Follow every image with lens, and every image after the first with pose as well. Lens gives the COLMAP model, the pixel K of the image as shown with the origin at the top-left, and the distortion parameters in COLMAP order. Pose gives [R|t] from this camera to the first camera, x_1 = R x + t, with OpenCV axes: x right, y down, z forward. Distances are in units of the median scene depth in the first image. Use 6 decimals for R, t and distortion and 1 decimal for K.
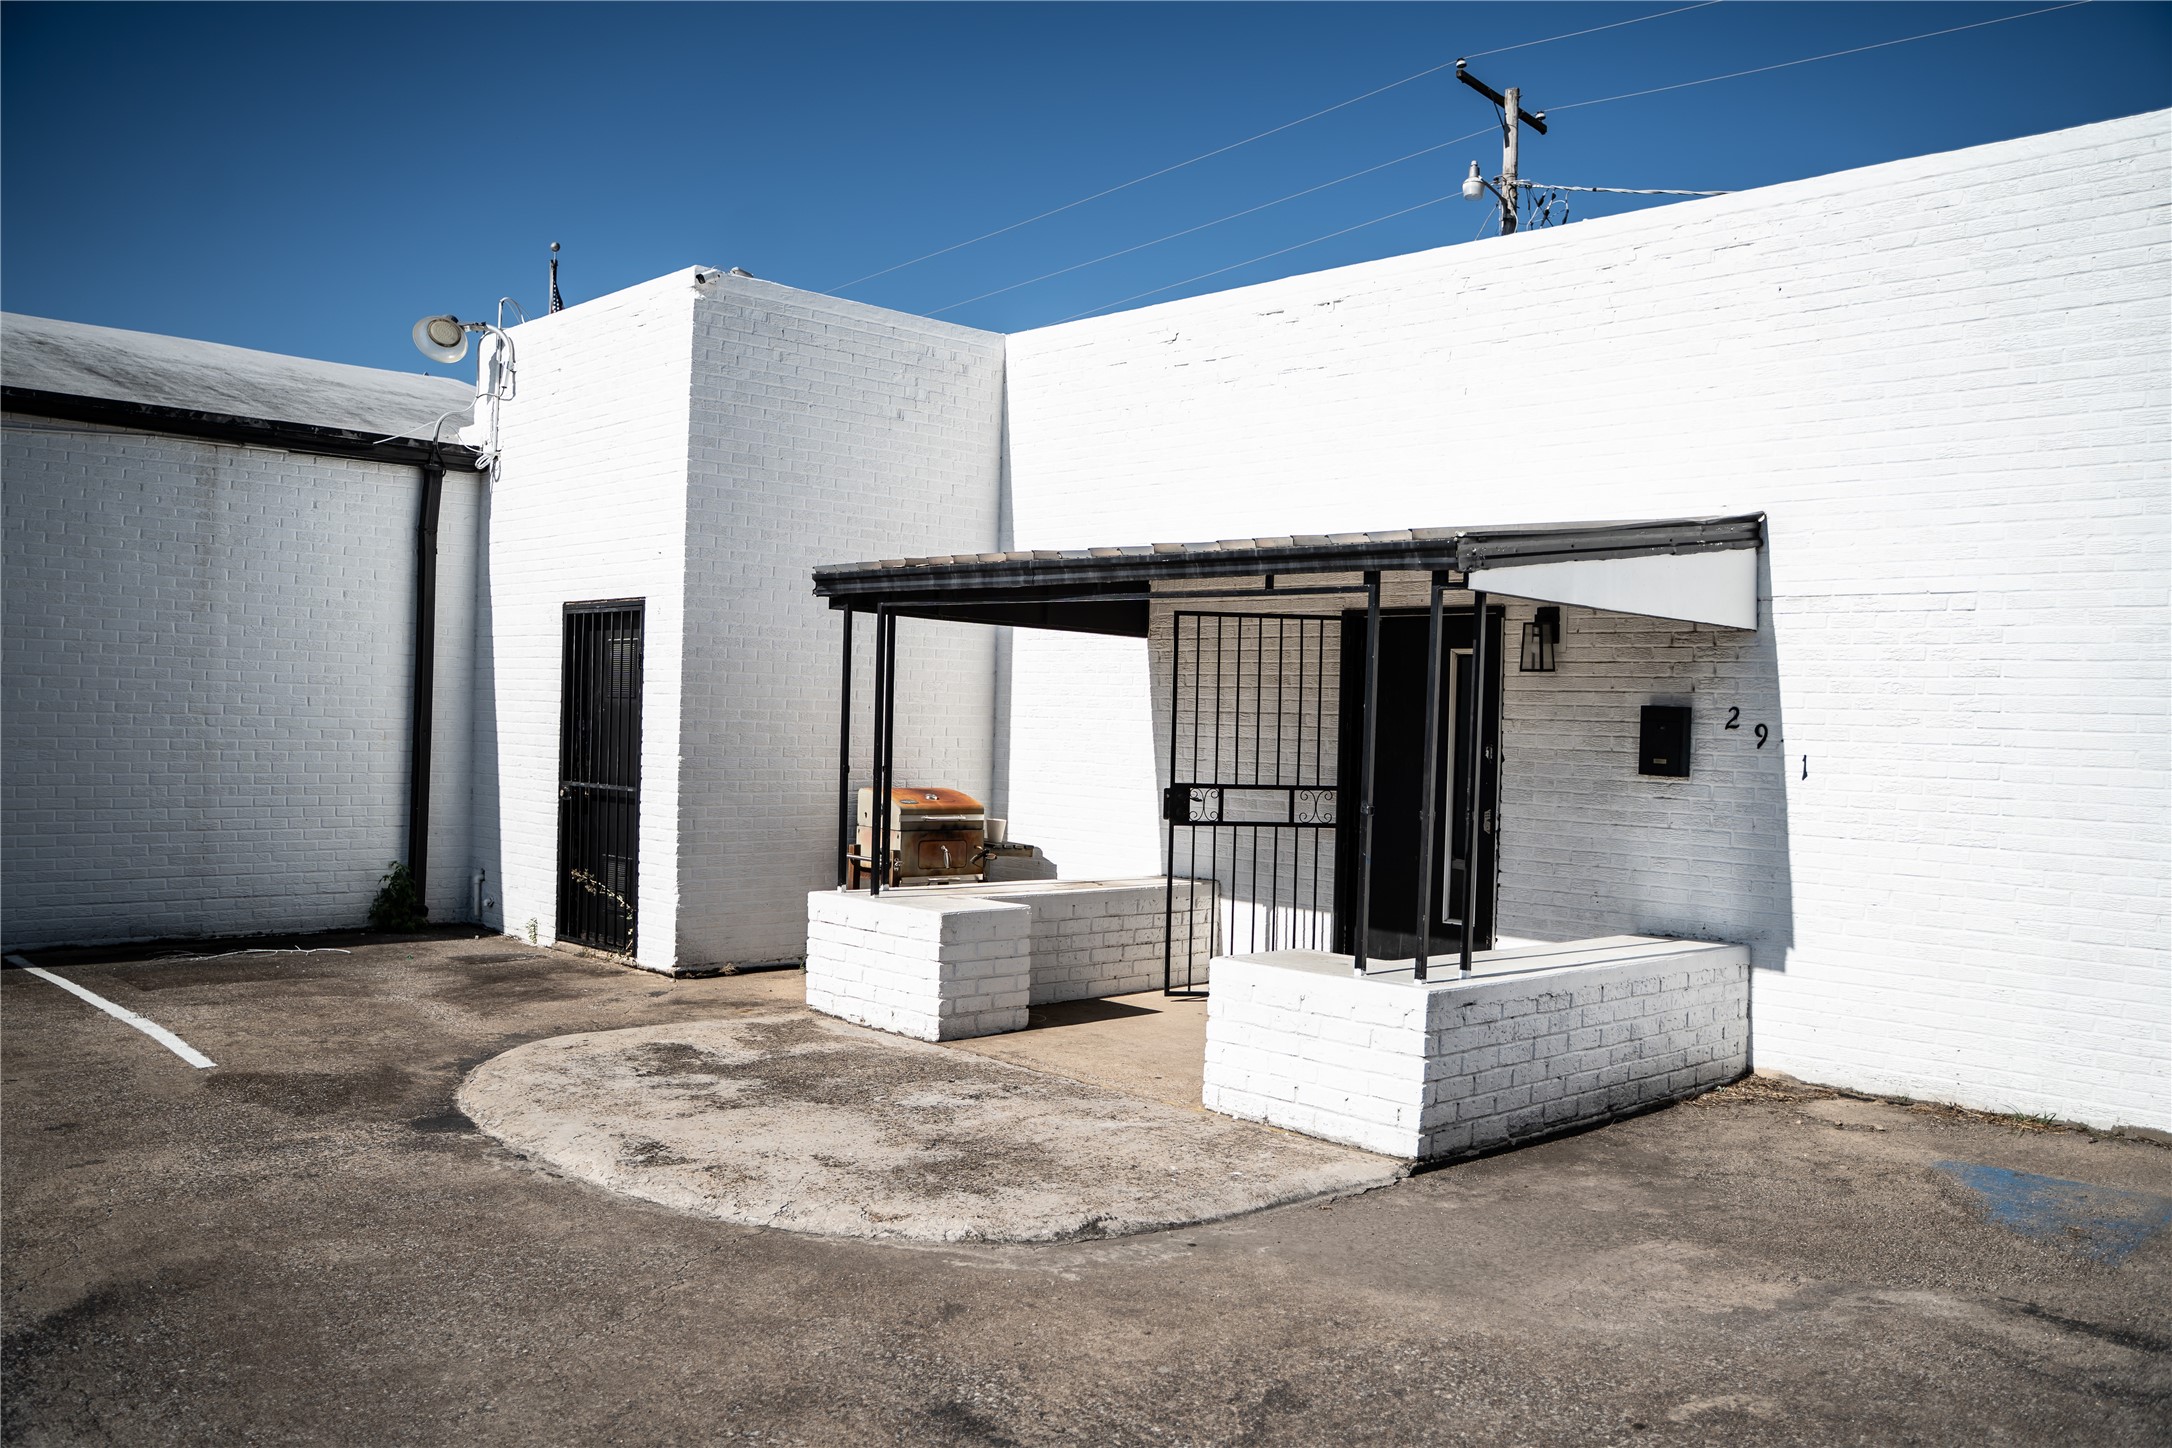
lens RADIAL K [[1726.4, 0, 1087.6], [0, 1726.4, 771.9], [0, 0, 1]] dist [-0.125591, 0.097263]
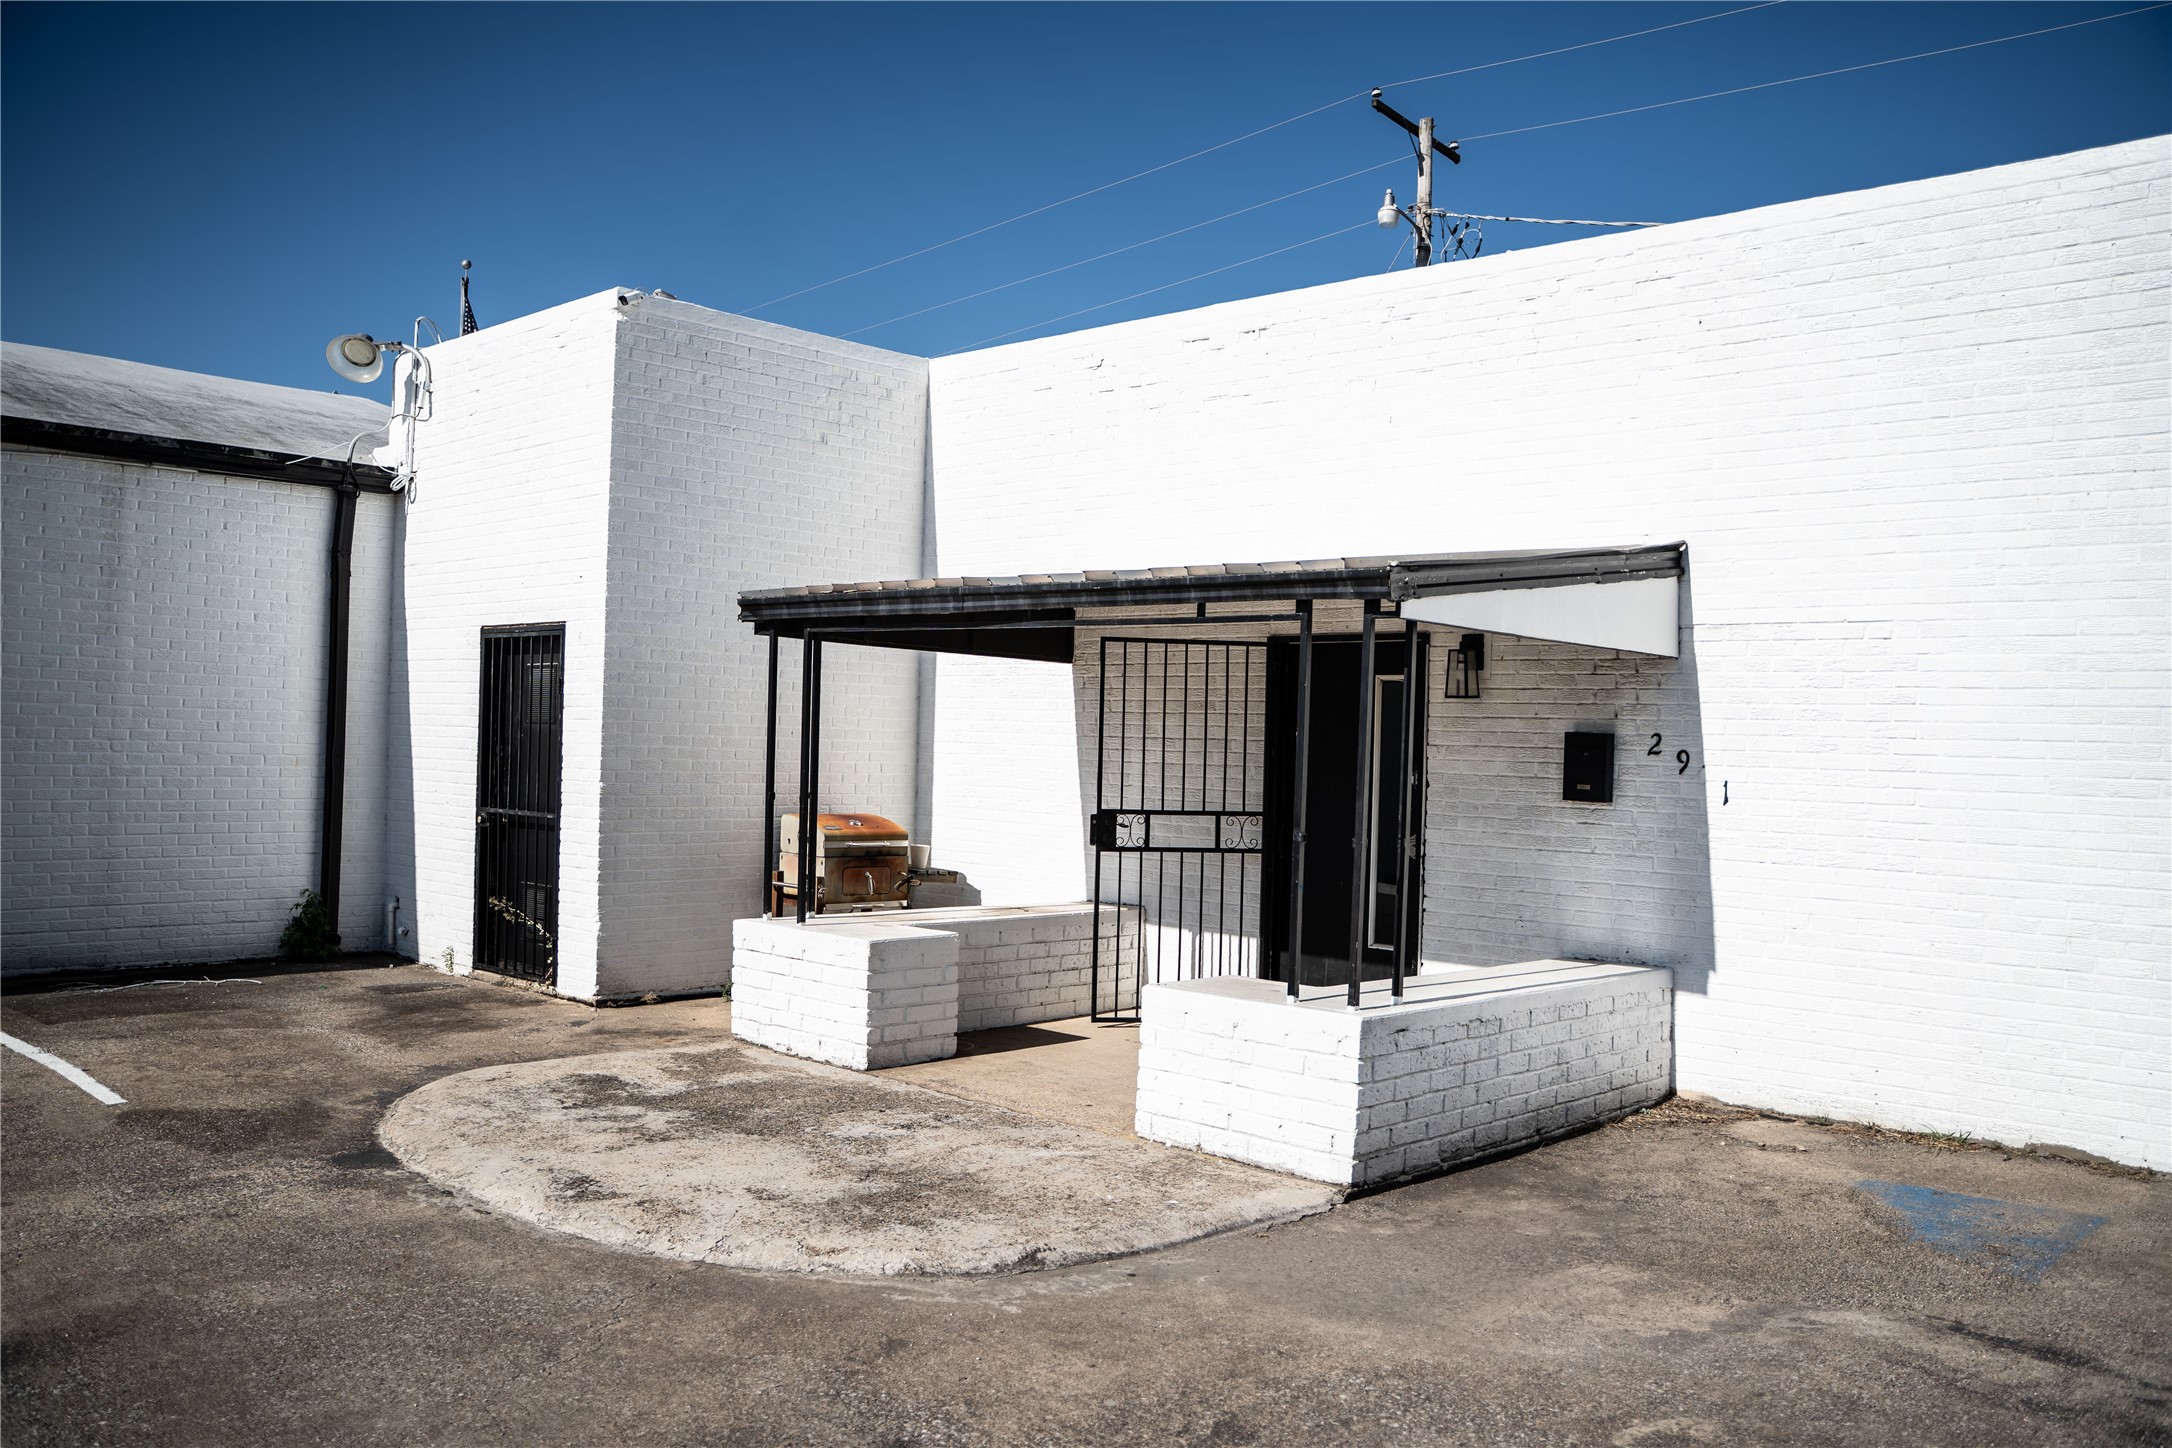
lens RADIAL K [[1726.8, 0, 1084.7], [0, 1726.8, 779.9], [0, 0, 1]] dist [-0.124724, 0.096013]
pose [[0.998809, -0.001182, 0.048776, -0.009654], [0.001581, 0.999966, -0.008153, -0.002776], [-0.048764, 0.008220, 0.998776, 0.001696]]
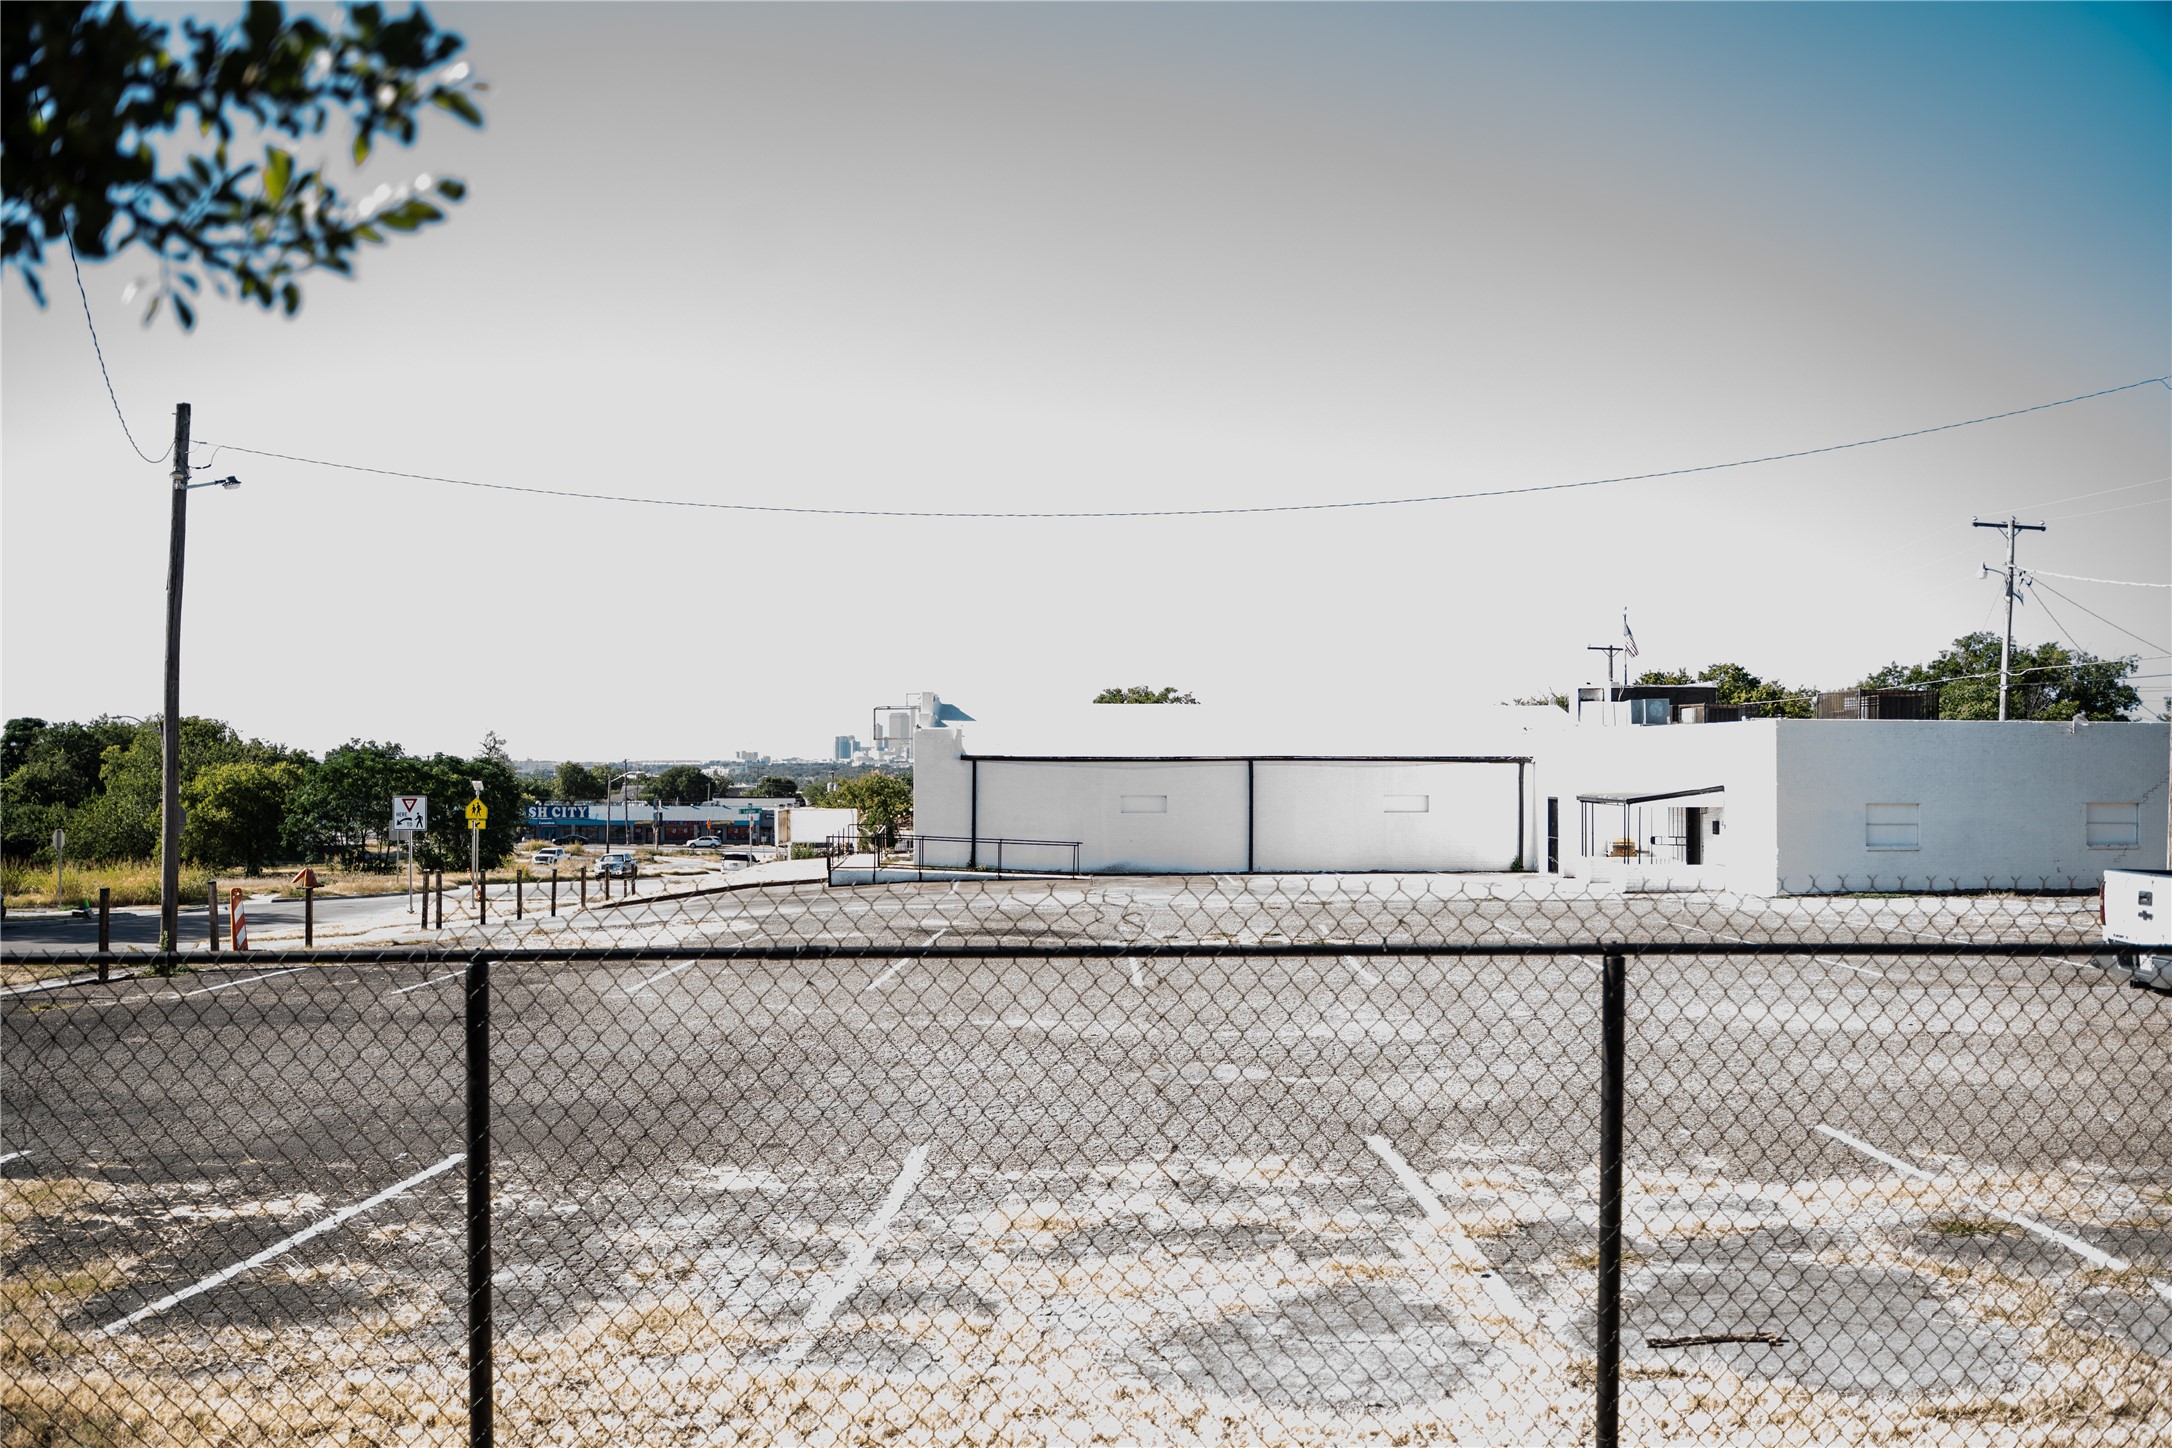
lens RADIAL K [[1726.4, 0, 1087.6], [0, 1726.4, 771.9], [0, 0, 1]] dist [-0.125591, 0.097263]
pose [[0.768069, -0.035084, -0.639406, 2.400217], [0.008537, 0.998970, -0.044558, 0.038683], [0.640310, 0.028765, 0.767577, -4.718563]]
